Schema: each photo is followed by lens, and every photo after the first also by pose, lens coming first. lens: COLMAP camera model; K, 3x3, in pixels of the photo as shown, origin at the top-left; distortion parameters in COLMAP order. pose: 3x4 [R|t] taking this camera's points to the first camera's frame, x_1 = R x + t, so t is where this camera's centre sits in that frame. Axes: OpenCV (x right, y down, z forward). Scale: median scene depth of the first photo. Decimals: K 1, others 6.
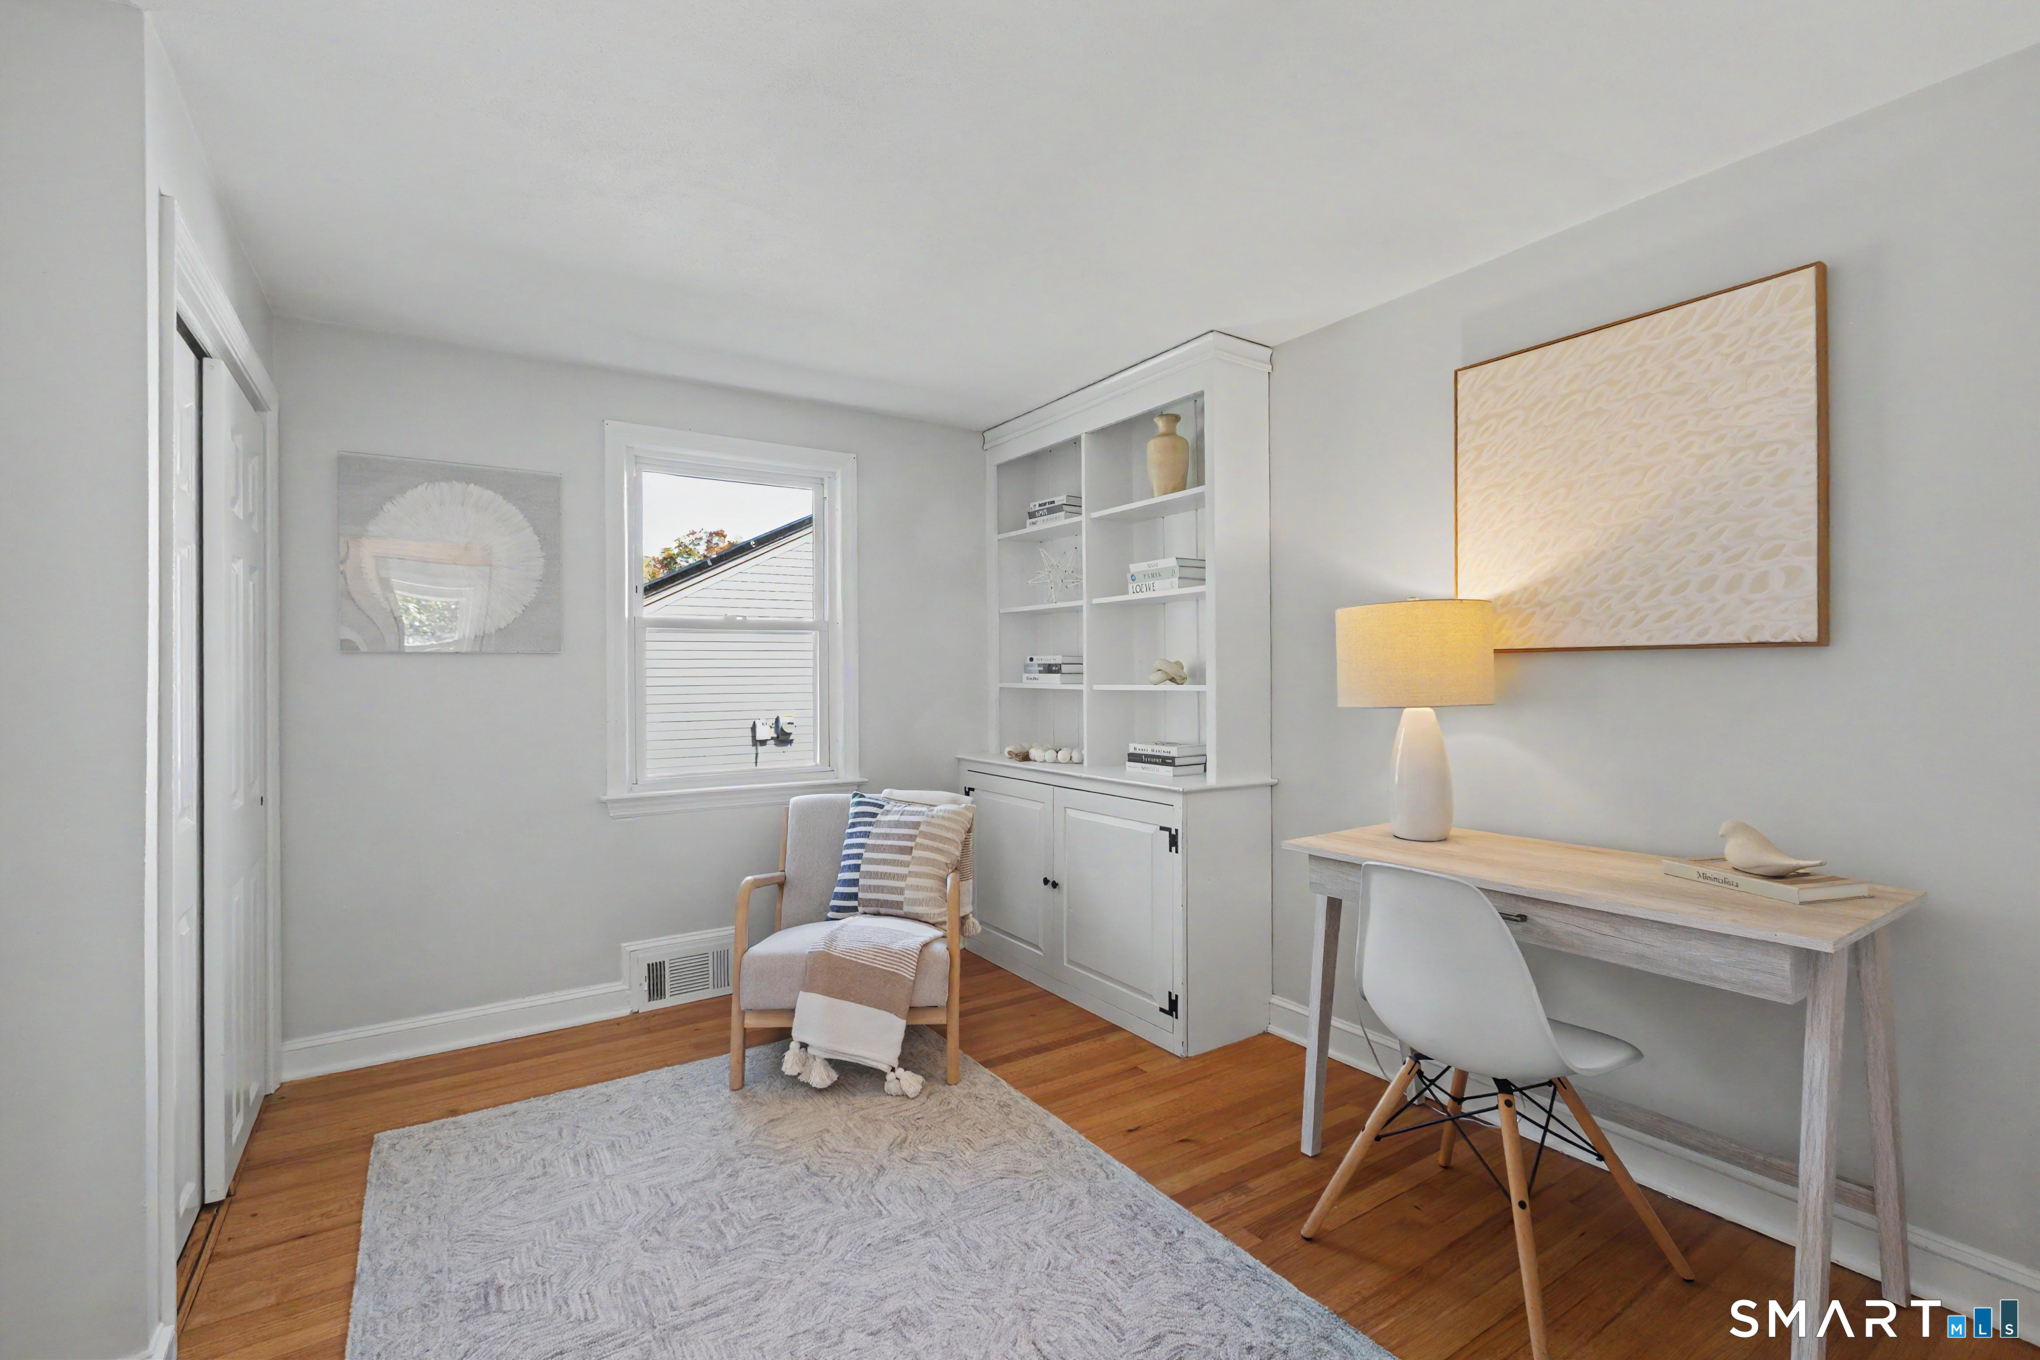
lens RADIAL K [[915.8, 0, 1024.2], [0, 915.8, 681.1], [0, 0, 1]] dist [-0.000579, -0.001561]
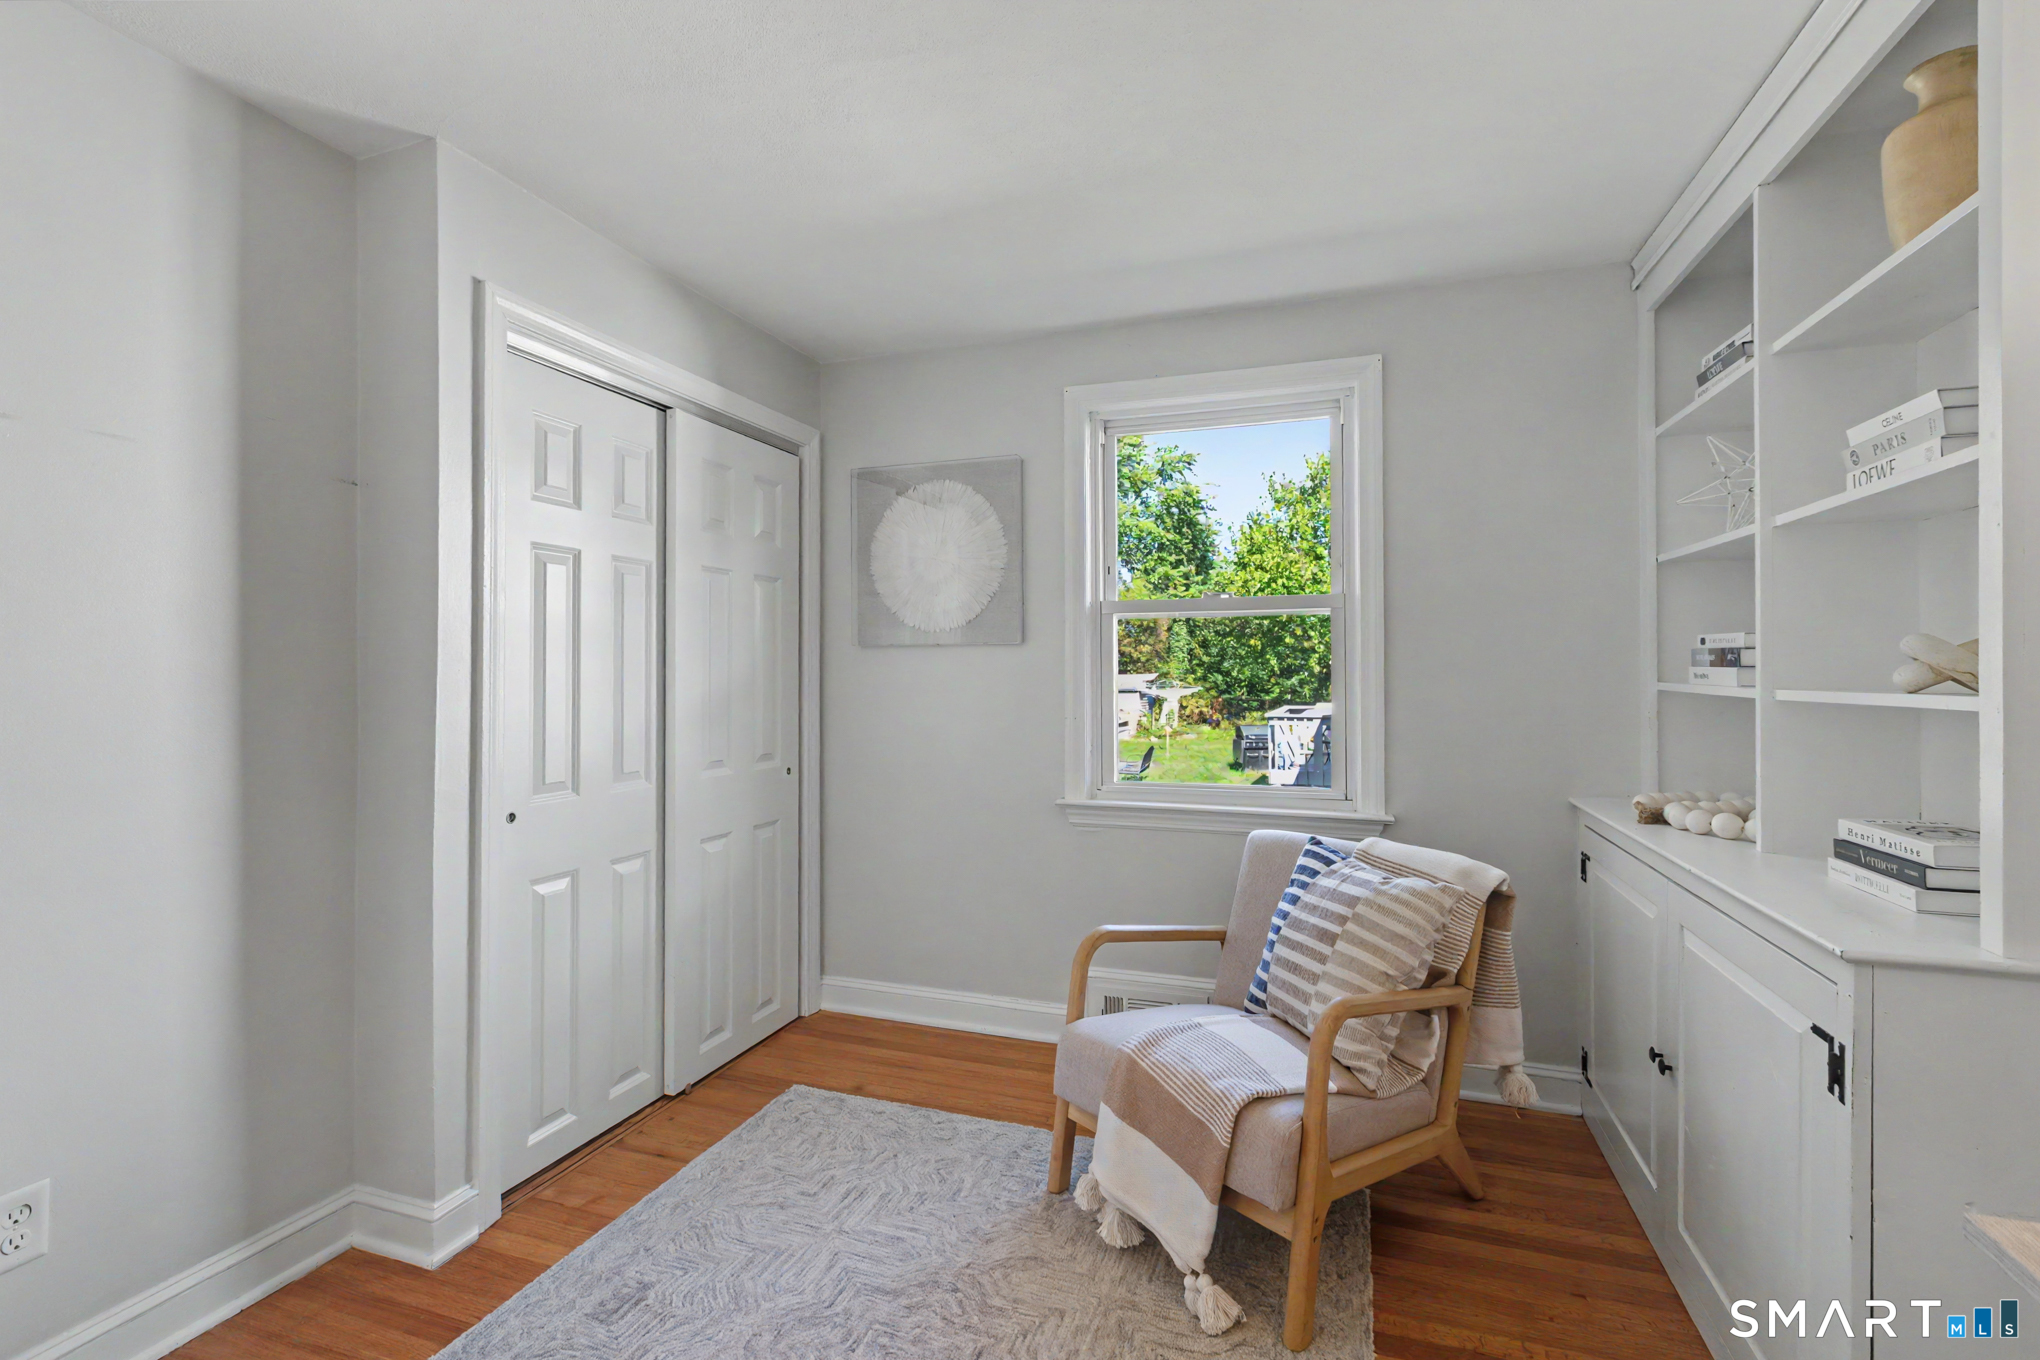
lens RADIAL K [[915.8, 0, 1017.2], [0, 915.8, 670.6], [0, 0, 1]] dist [-0.000579, -0.001561]
pose [[0.602596, 0.005799, -0.798025, 0.285214], [-0.009776, 0.999952, -0.000116, -0.002614], [0.797987, 0.007871, 0.602624, 0.482252]]
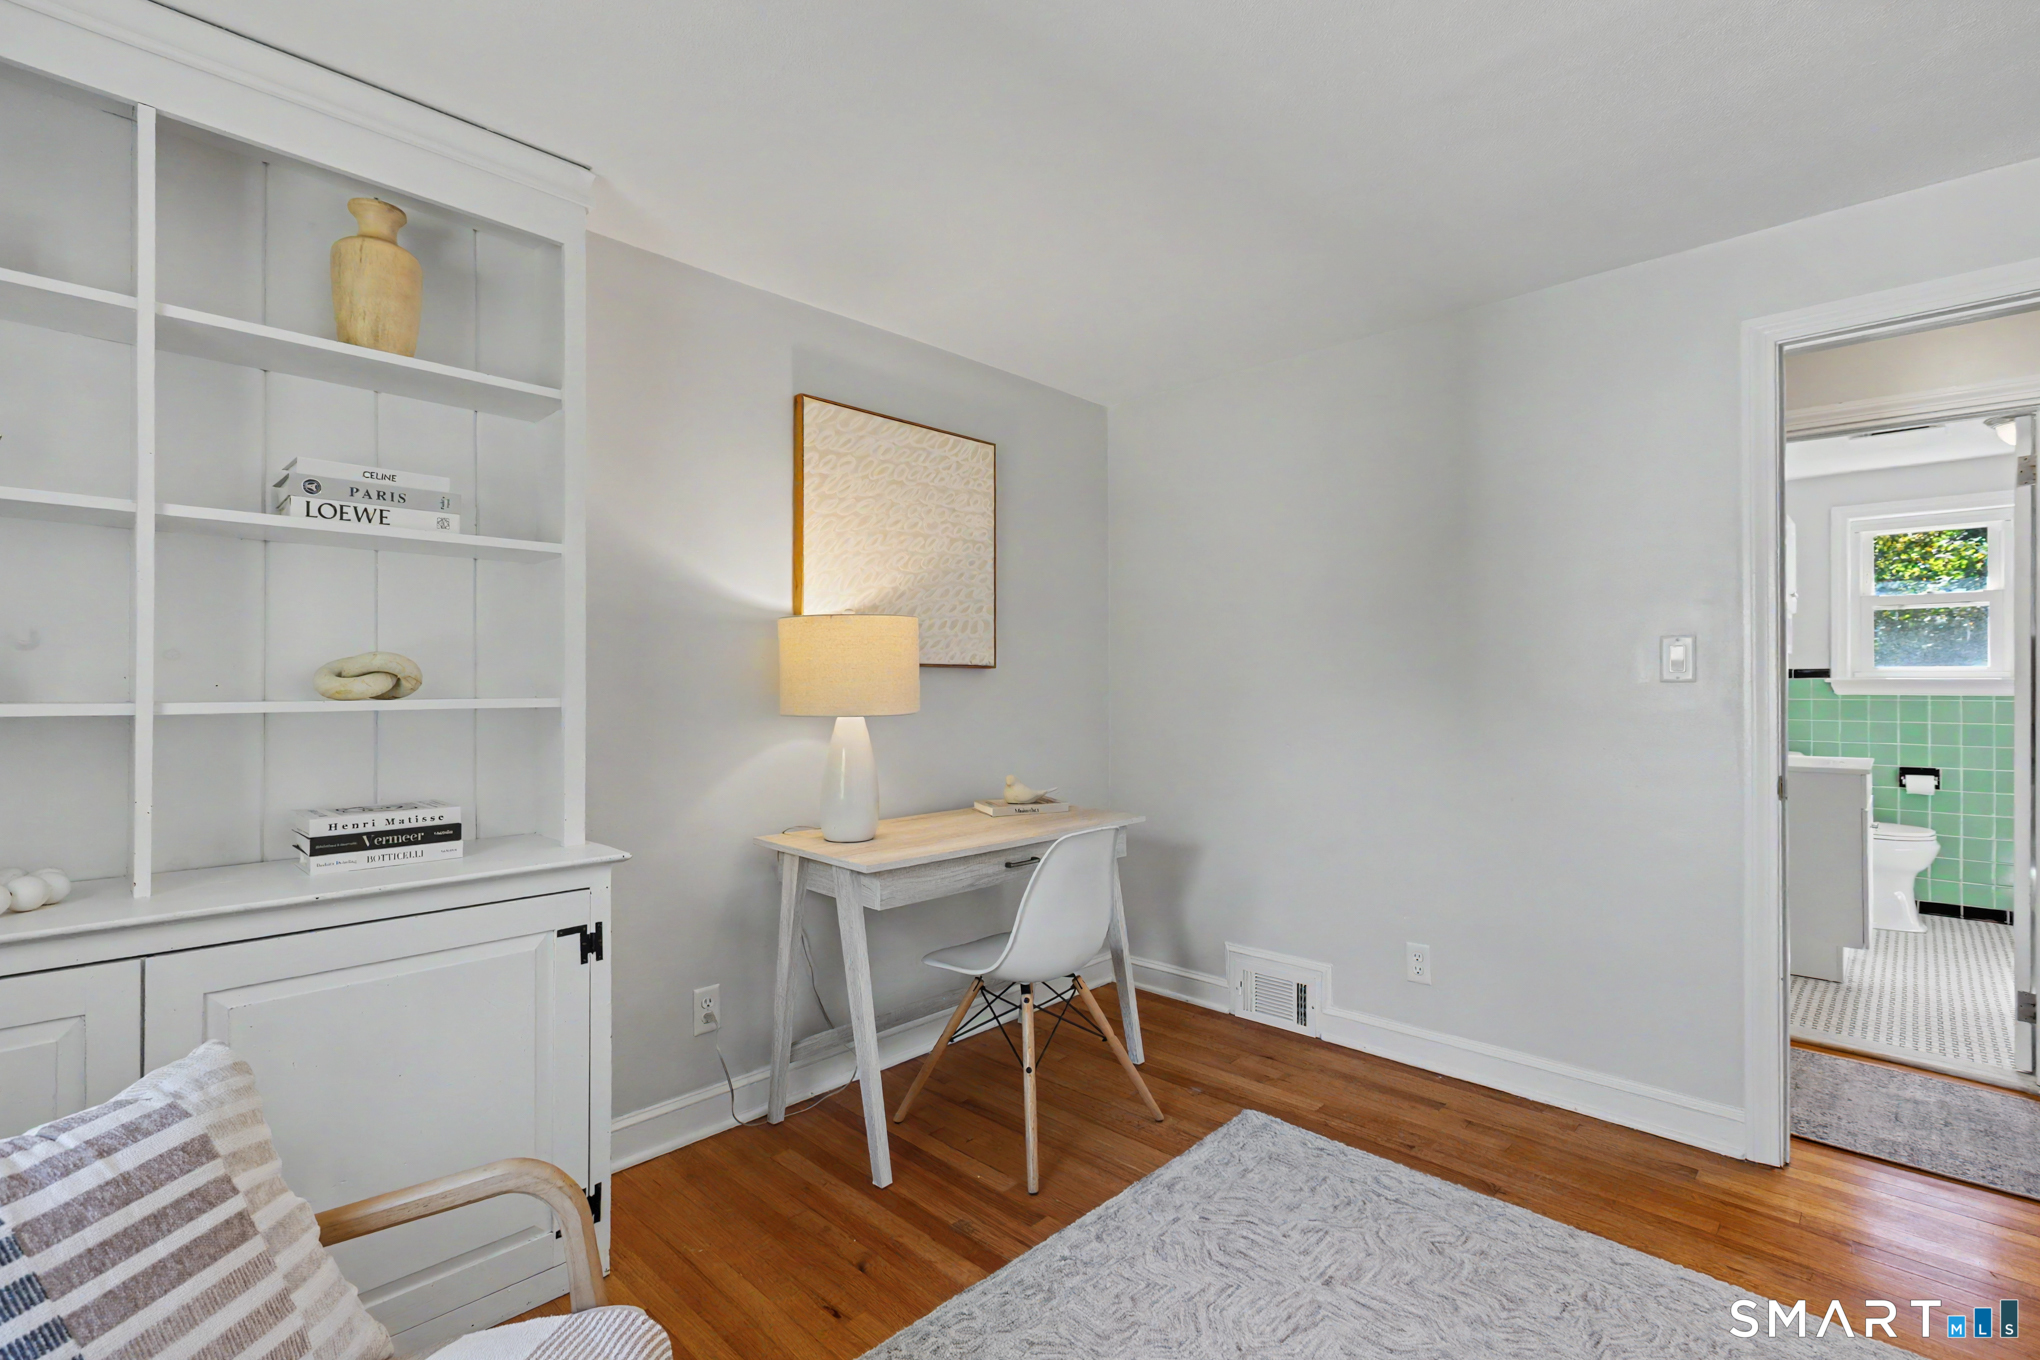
lens RADIAL K [[915.8, 0, 1025.5], [0, 915.8, 679.3], [0, 0, 1]] dist [-0.000579, -0.001561]
pose [[-0.219296, 0.009856, 0.975609, -0.554355], [0.005118, 0.999947, -0.008951, -0.001226], [-0.975645, 0.003030, -0.219335, 0.898148]]
